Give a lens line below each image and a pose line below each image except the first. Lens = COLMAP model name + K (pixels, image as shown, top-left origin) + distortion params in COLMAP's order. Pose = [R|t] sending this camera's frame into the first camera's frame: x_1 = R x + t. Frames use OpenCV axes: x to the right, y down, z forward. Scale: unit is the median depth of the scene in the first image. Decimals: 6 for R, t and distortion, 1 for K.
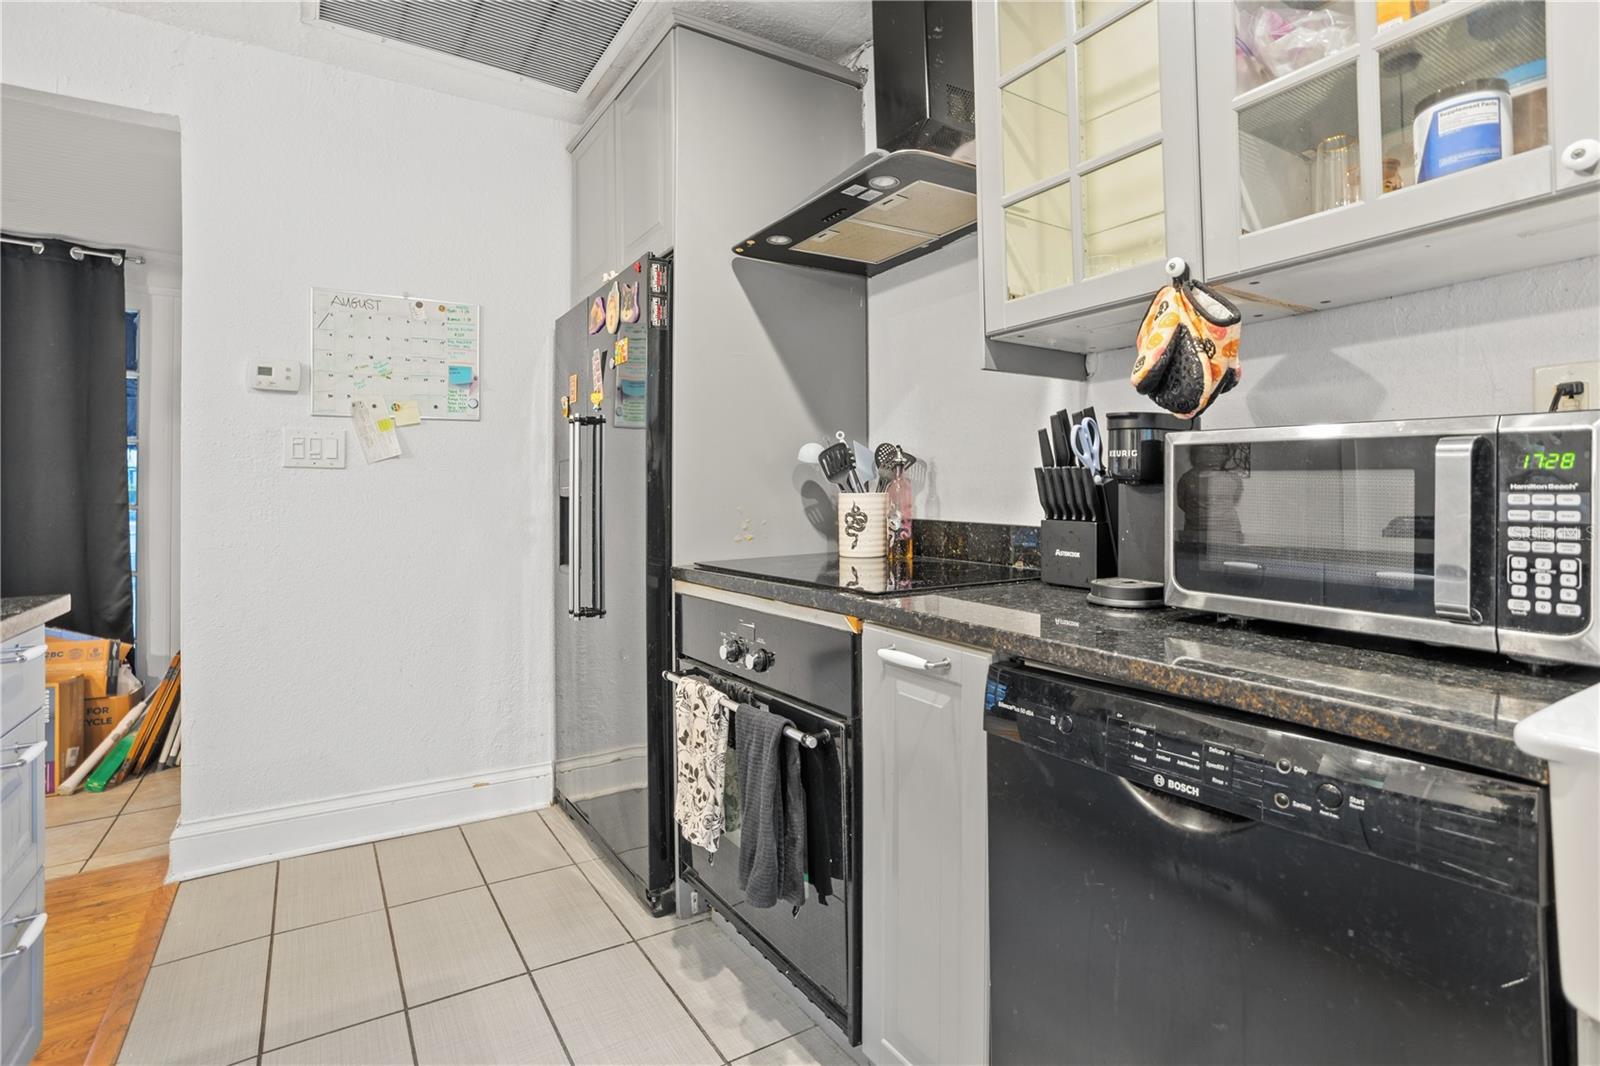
lens RADIAL K [[786.3, 0, 783.7], [0, 786.3, 478.1], [0, 0, 1]] dist [-0.047117, 0.024009]
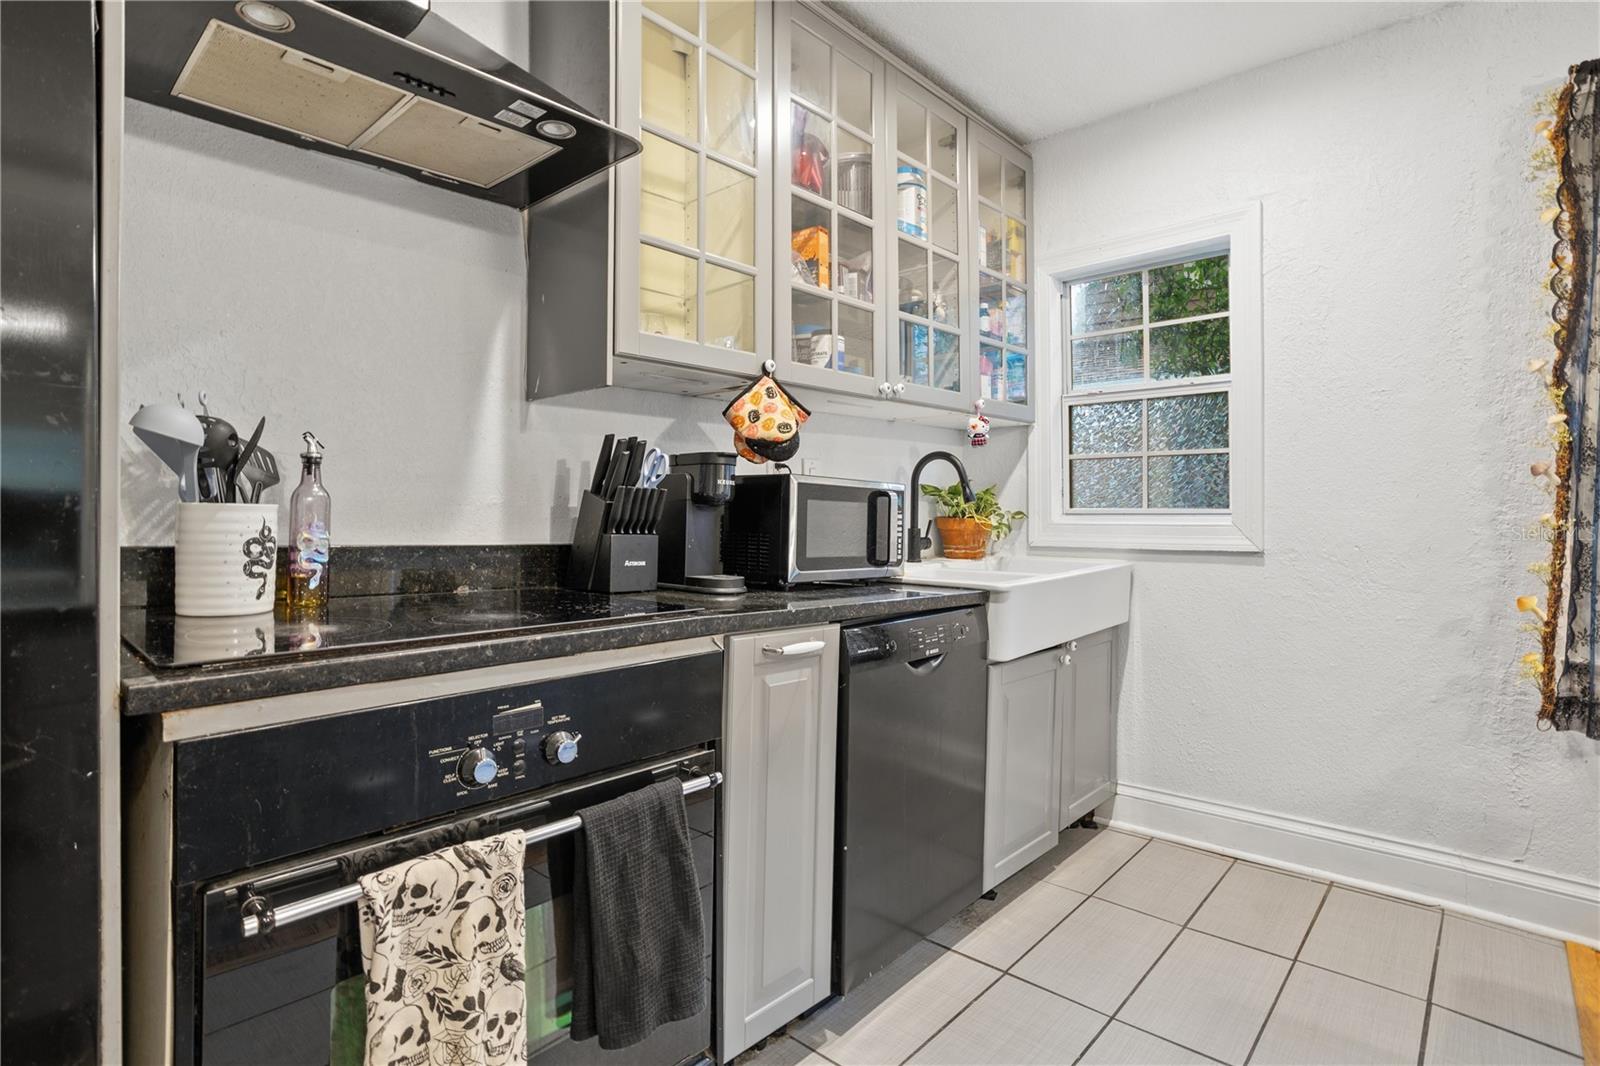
lens RADIAL K [[786.3, 0, 803.0], [0, 786.3, 512.7], [0, 0, 1]] dist [-0.047117, 0.024009]
pose [[-0.266899, 0.006014, 0.963706, -0.923528], [-0.026208, 0.999565, -0.013496, 0.036196], [-0.963368, -0.028859, -0.266625, 1.214727]]
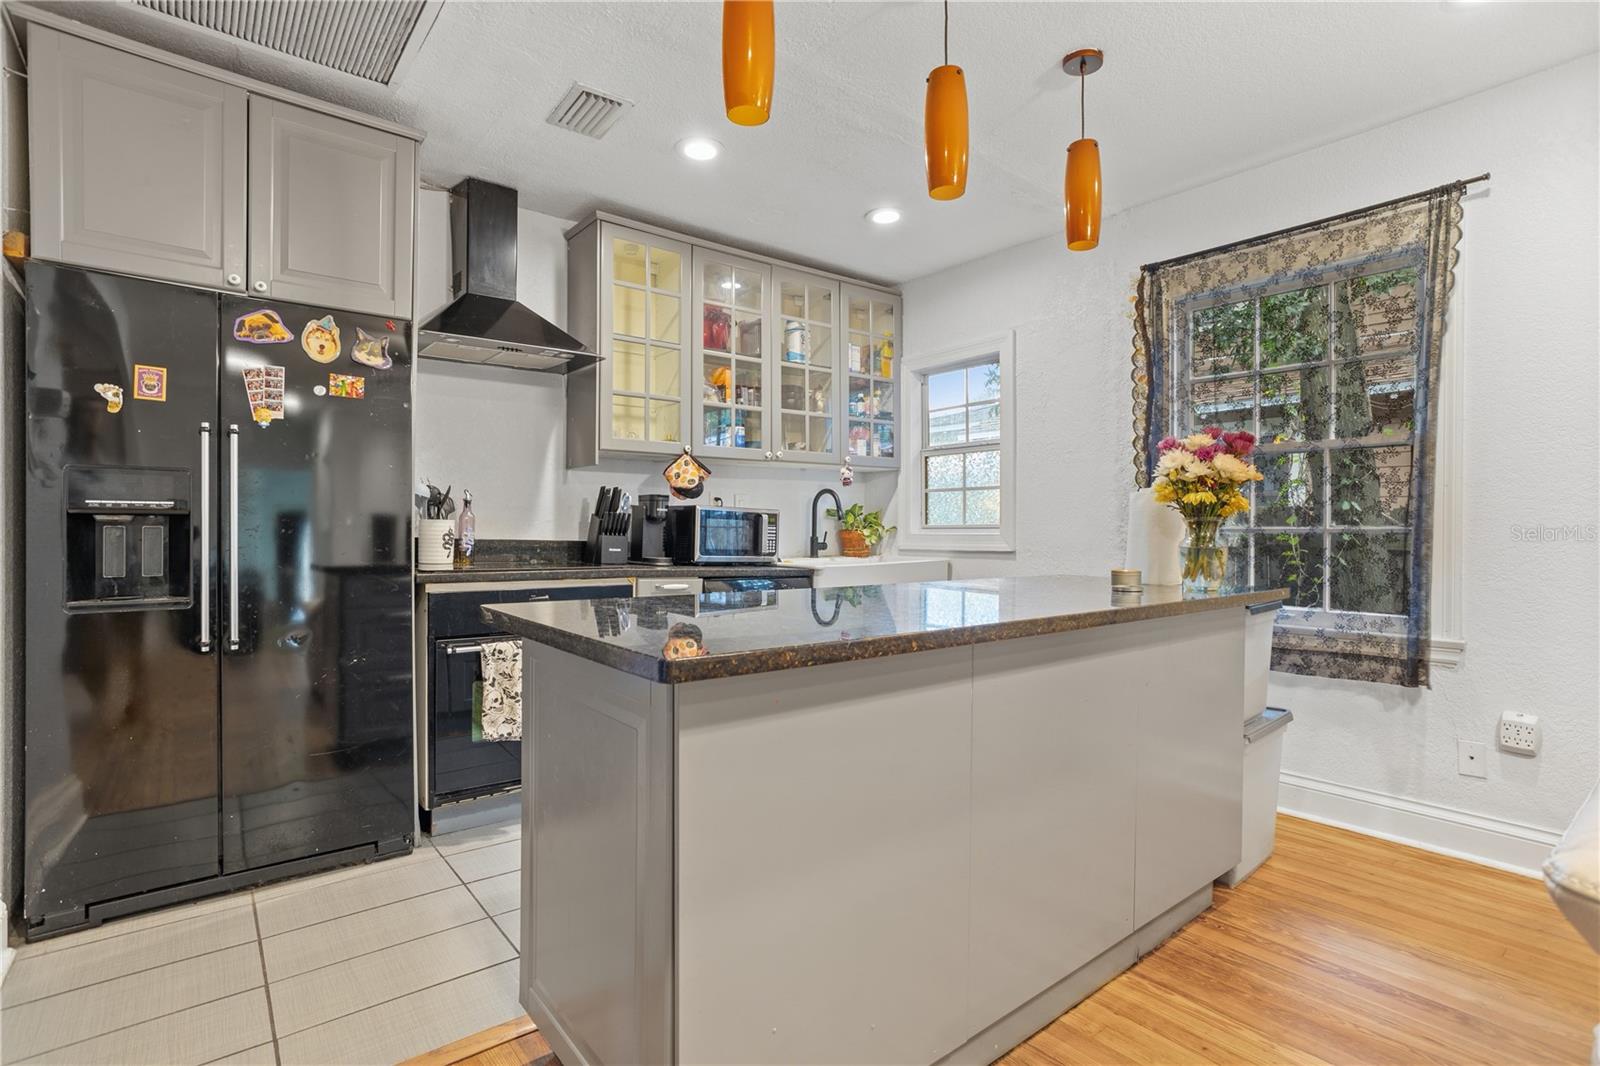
lens RADIAL K [[786.3, 0, 790.6], [0, 786.3, 525.6], [0, 0, 1]] dist [-0.047117, 0.024009]
pose [[-0.100848, 0.015271, 0.994785, -2.274363], [-0.030586, 0.999362, -0.018442, 0.059139], [-0.994432, -0.032286, -0.100317, 0.812974]]
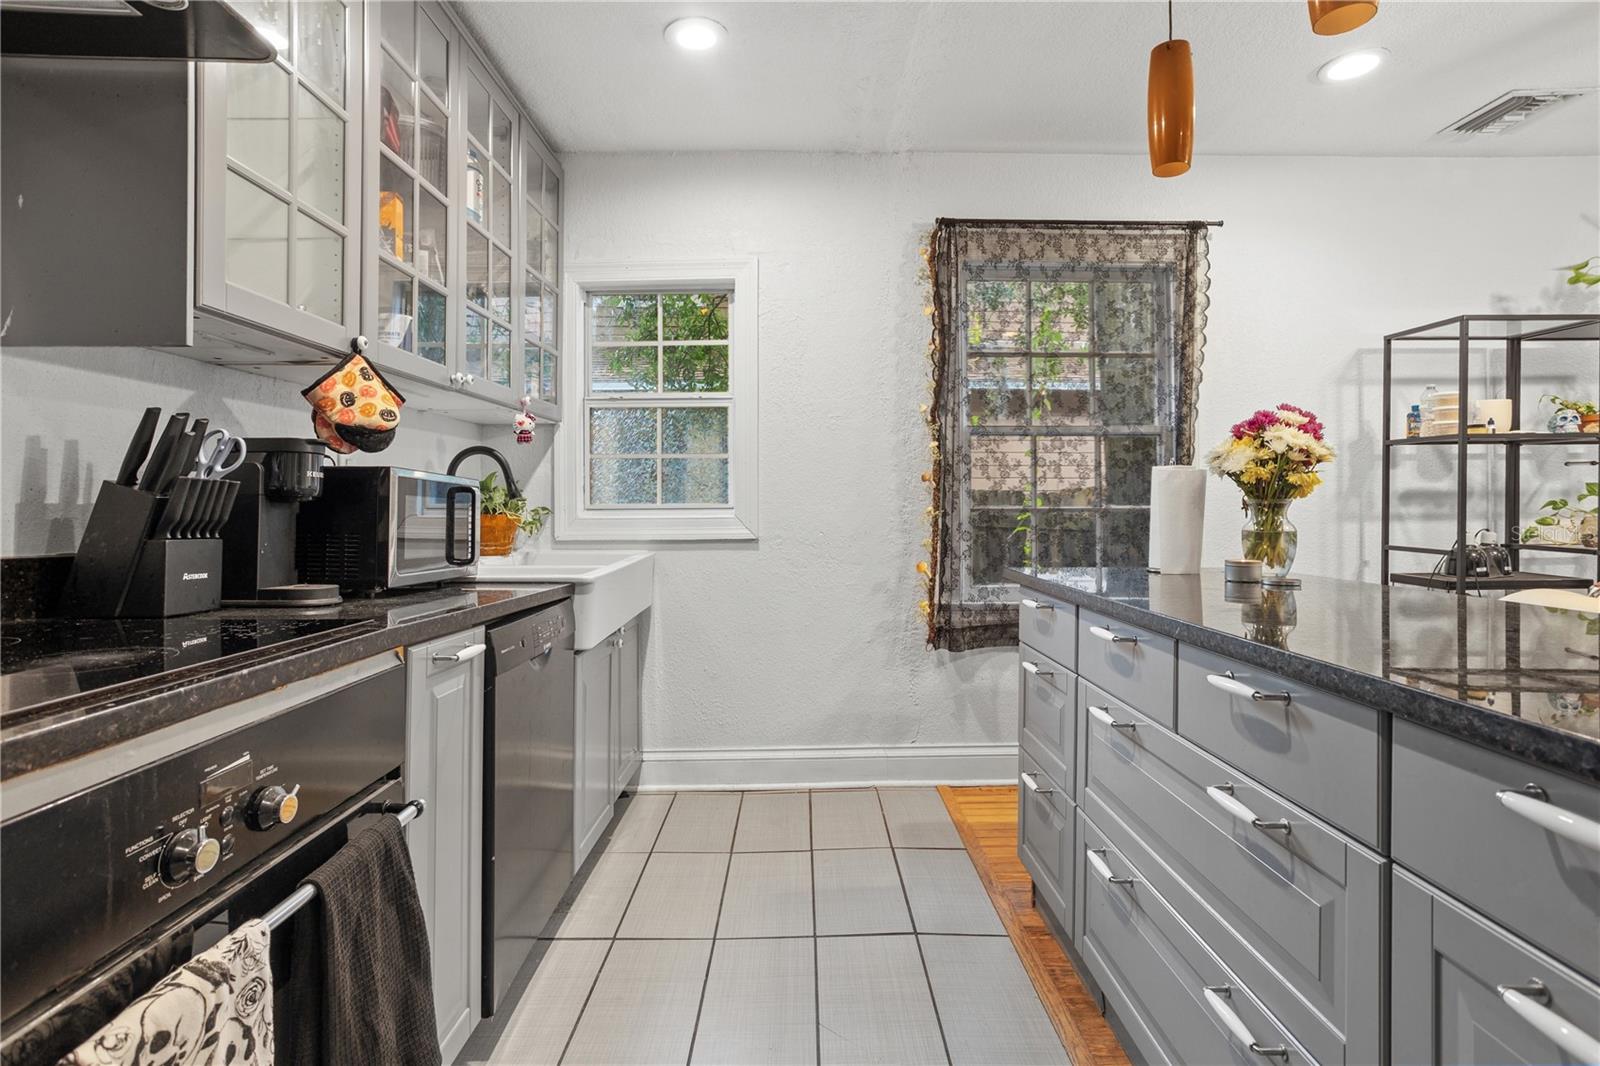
lens RADIAL K [[786.3, 0, 797.0], [0, 786.3, 499.7], [0, 0, 1]] dist [-0.047117, 0.024009]
pose [[-0.846253, 0.015362, 0.532560, -0.776600], [-0.004656, 0.999333, -0.036225, 0.043484], [-0.532761, -0.033135, -0.845617, 1.563994]]
